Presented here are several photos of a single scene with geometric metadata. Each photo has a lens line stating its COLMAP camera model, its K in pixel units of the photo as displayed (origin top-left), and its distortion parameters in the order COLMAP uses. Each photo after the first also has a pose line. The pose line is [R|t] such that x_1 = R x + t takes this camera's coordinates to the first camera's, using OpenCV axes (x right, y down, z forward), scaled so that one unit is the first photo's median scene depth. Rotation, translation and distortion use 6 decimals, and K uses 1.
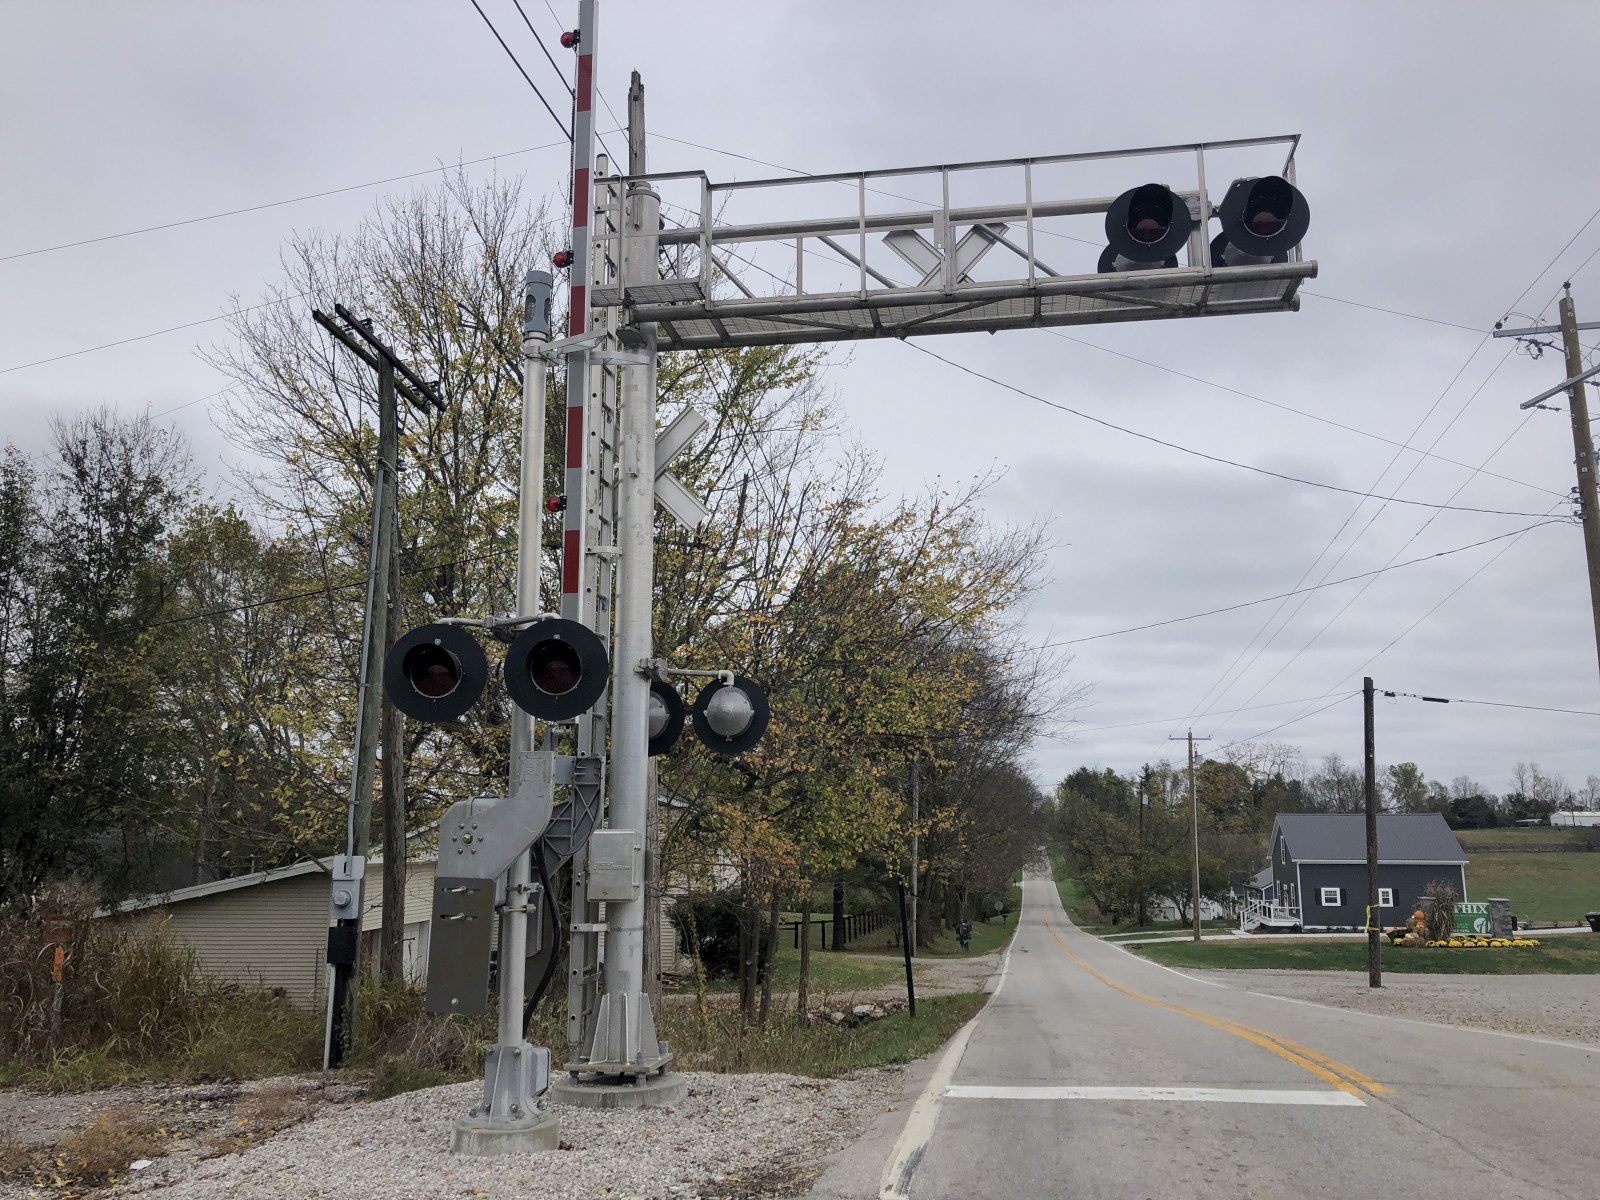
lens RADIAL K [[1239.4, 0, 800.0], [0, 1239.4, 596.4], [0, 0, 1]] dist [0.008129, 0.003068]
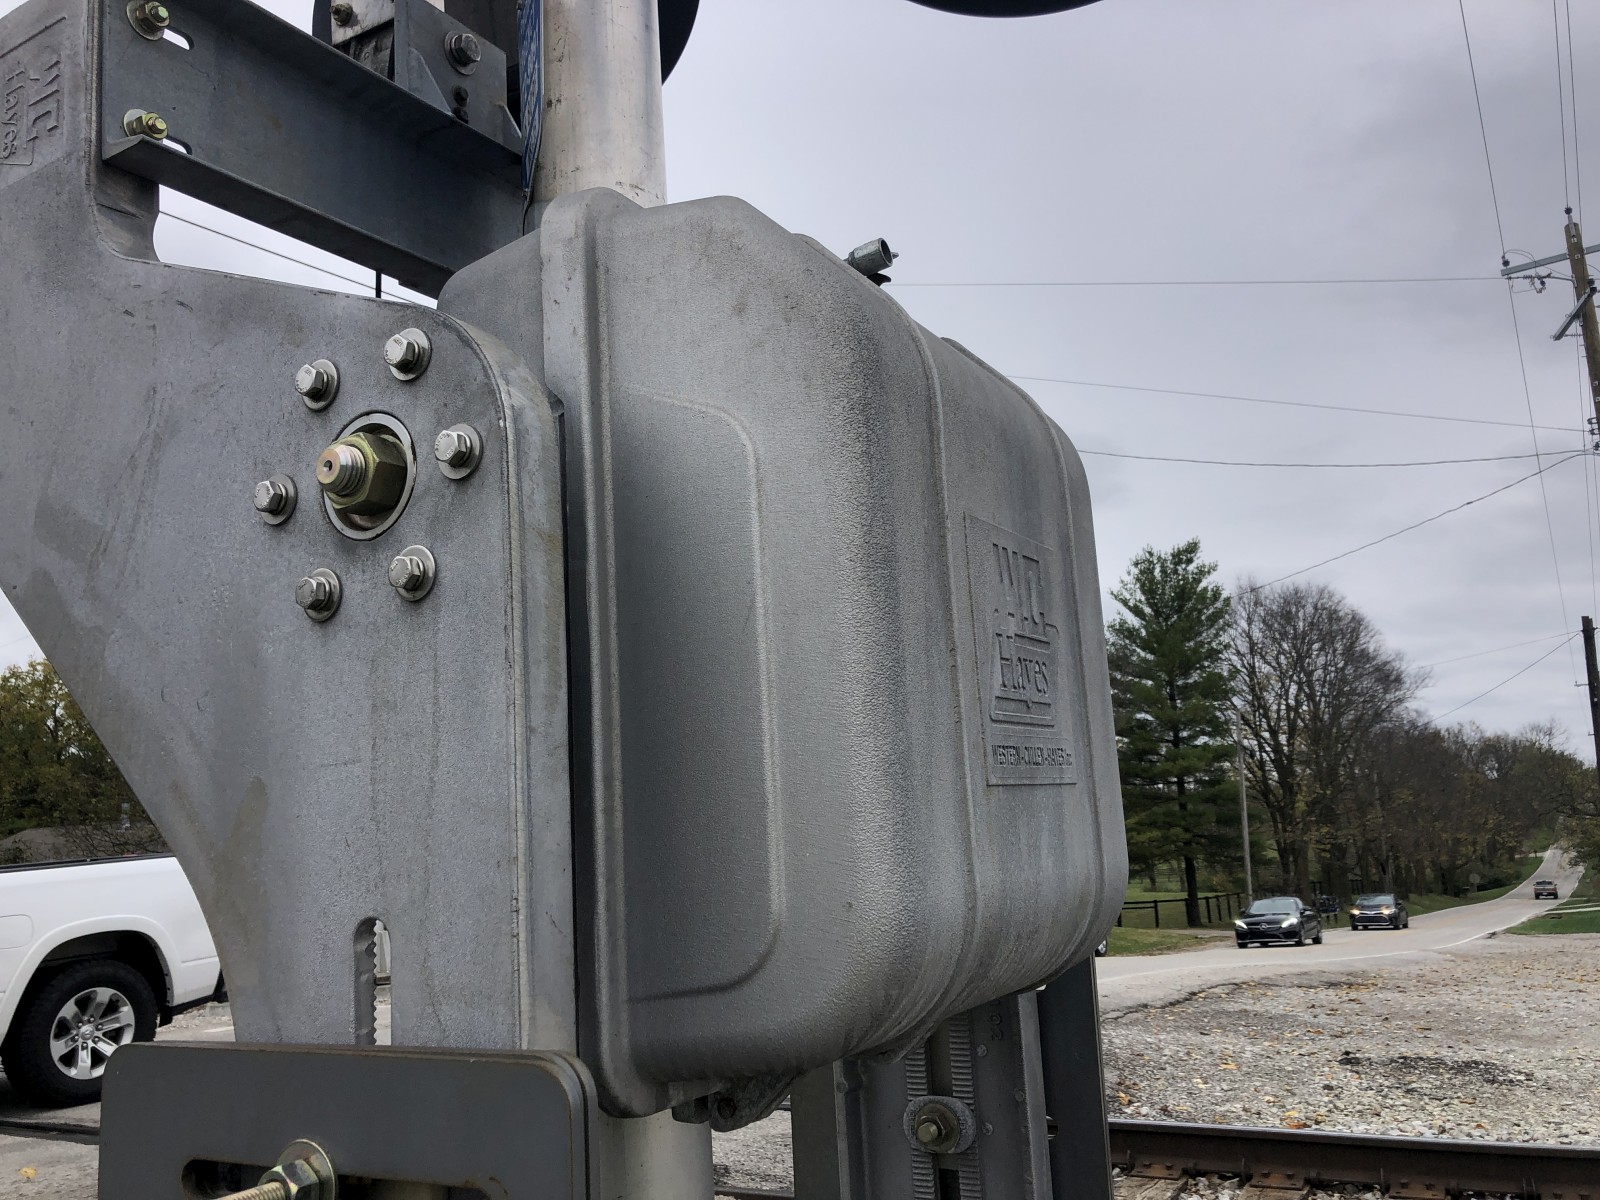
lens RADIAL K [[1264.8, 0, 854.9], [0, 1264.8, 593.6], [0, 0, 1]] dist [0.003513, 0.000954]
pose [[0.927203, -0.117797, -0.355553, 0.380103], [0.121412, 0.992527, -0.012217, -0.008936], [0.354335, -0.031840, 0.934576, -0.115016]]
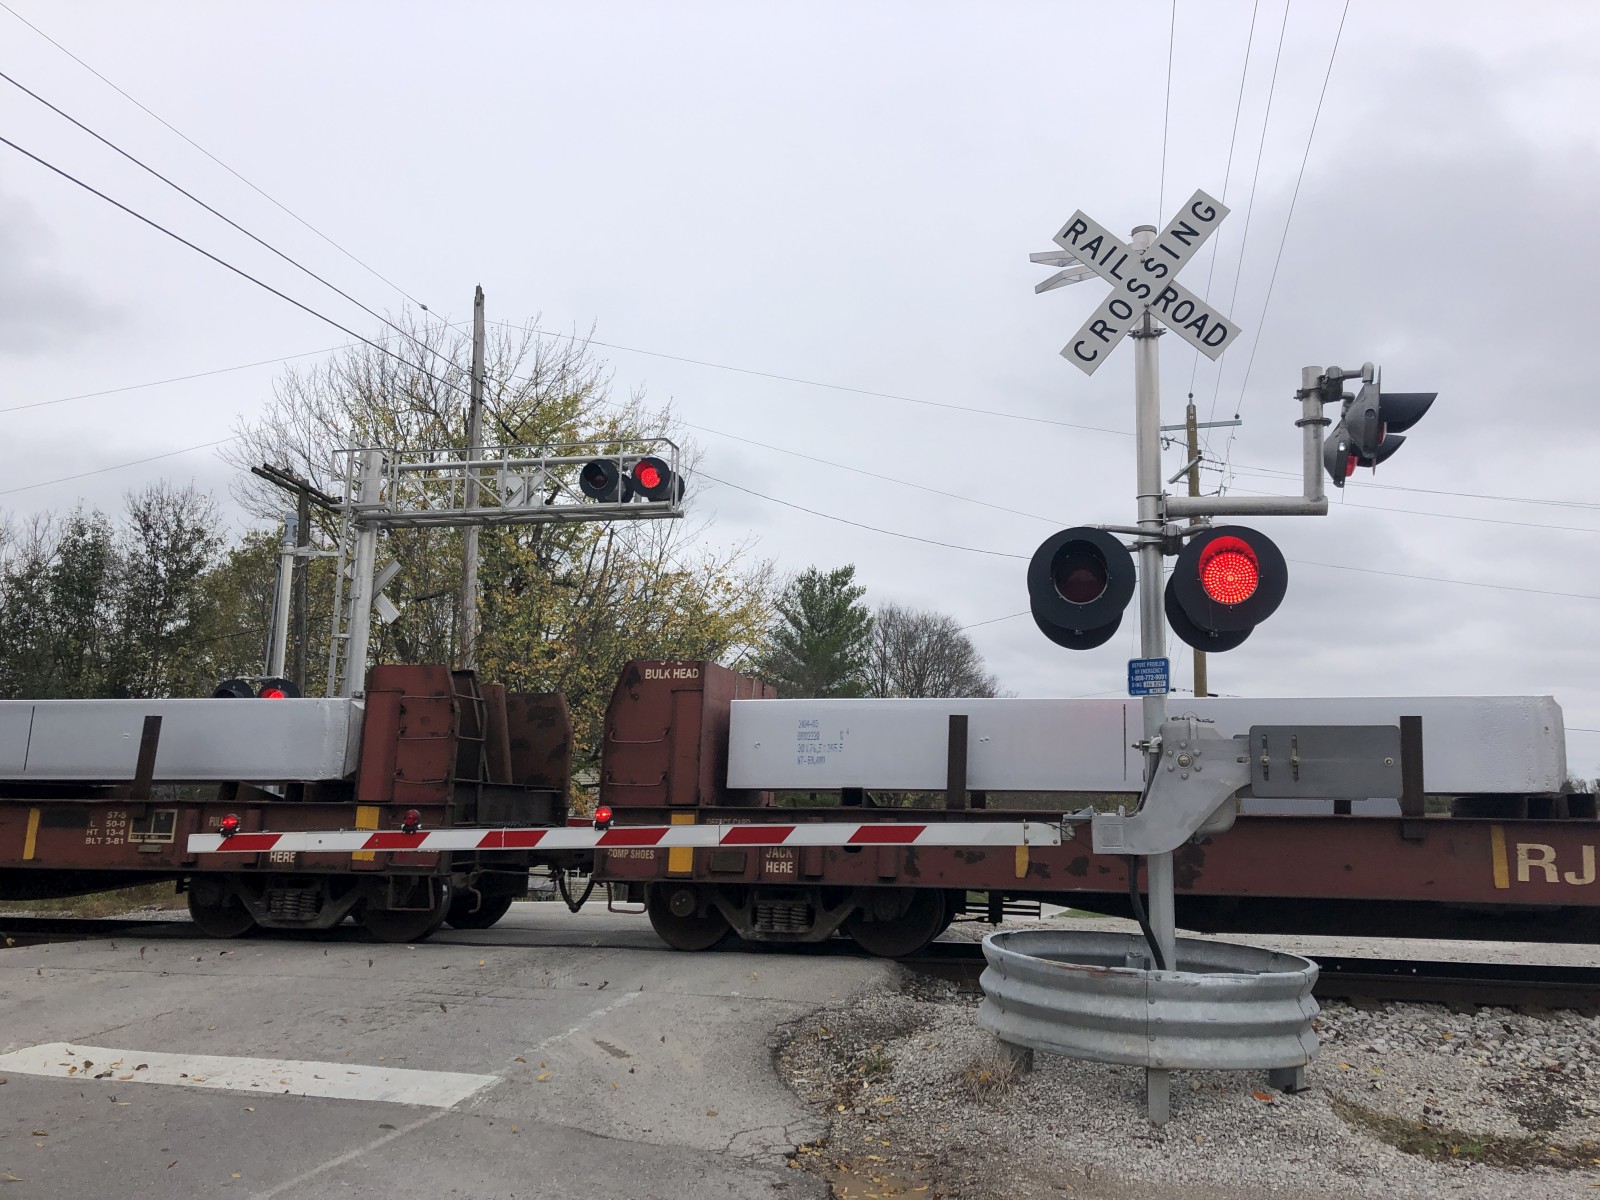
lens RADIAL K [[1274.4, 0, 834.5], [0, 1274.4, 560.6], [0, 0, 1]] dist [-0.005144, 0.042892]
pose [[0.997519, 0.002431, -0.070354, 0.297482], [-0.002625, 0.999993, -0.002656, -0.059142], [0.070347, 0.002834, 0.997519, -0.381916]]
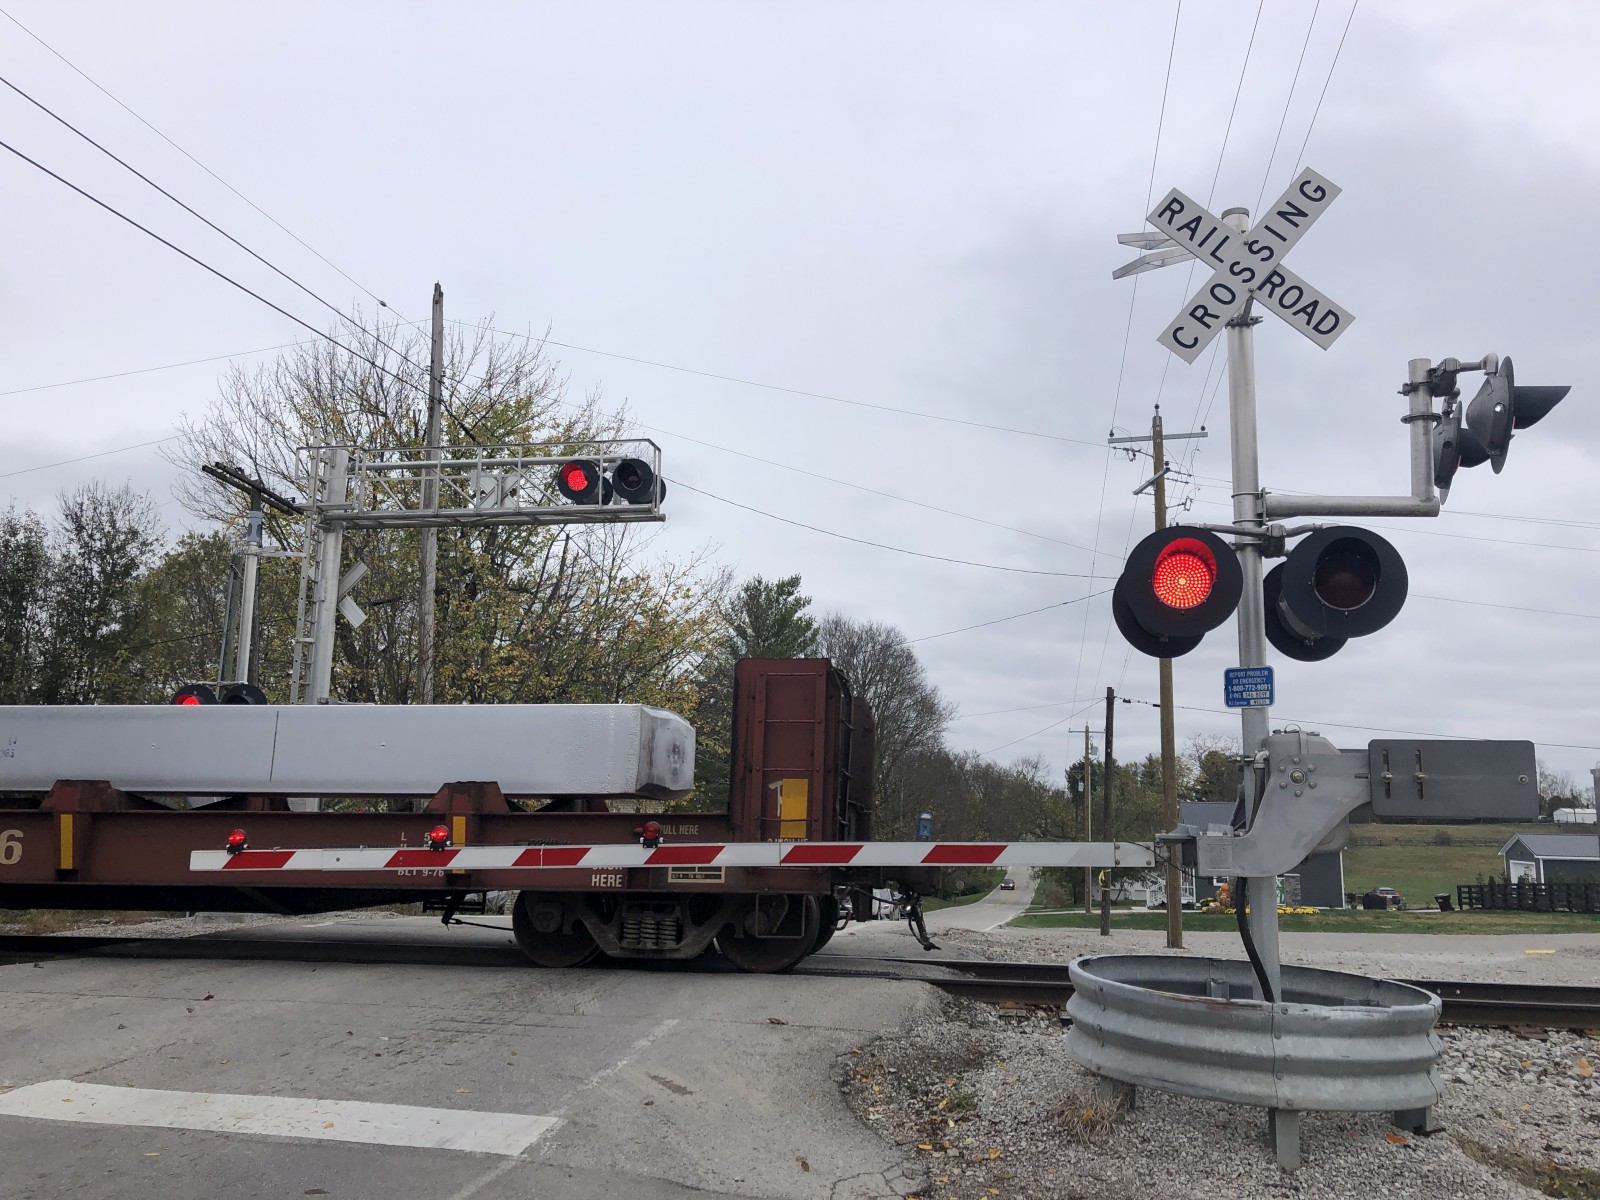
lens RADIAL K [[1261.9, 0, 803.9], [0, 1261.9, 595.4], [0, 0, 1]] dist [0.016692, 0.006921]
pose [[0.999283, 0.012920, -0.035599, 0.259176], [-0.012386, 0.999808, 0.015188, -0.055401], [0.035789, -0.014737, 0.999251, -0.356400]]
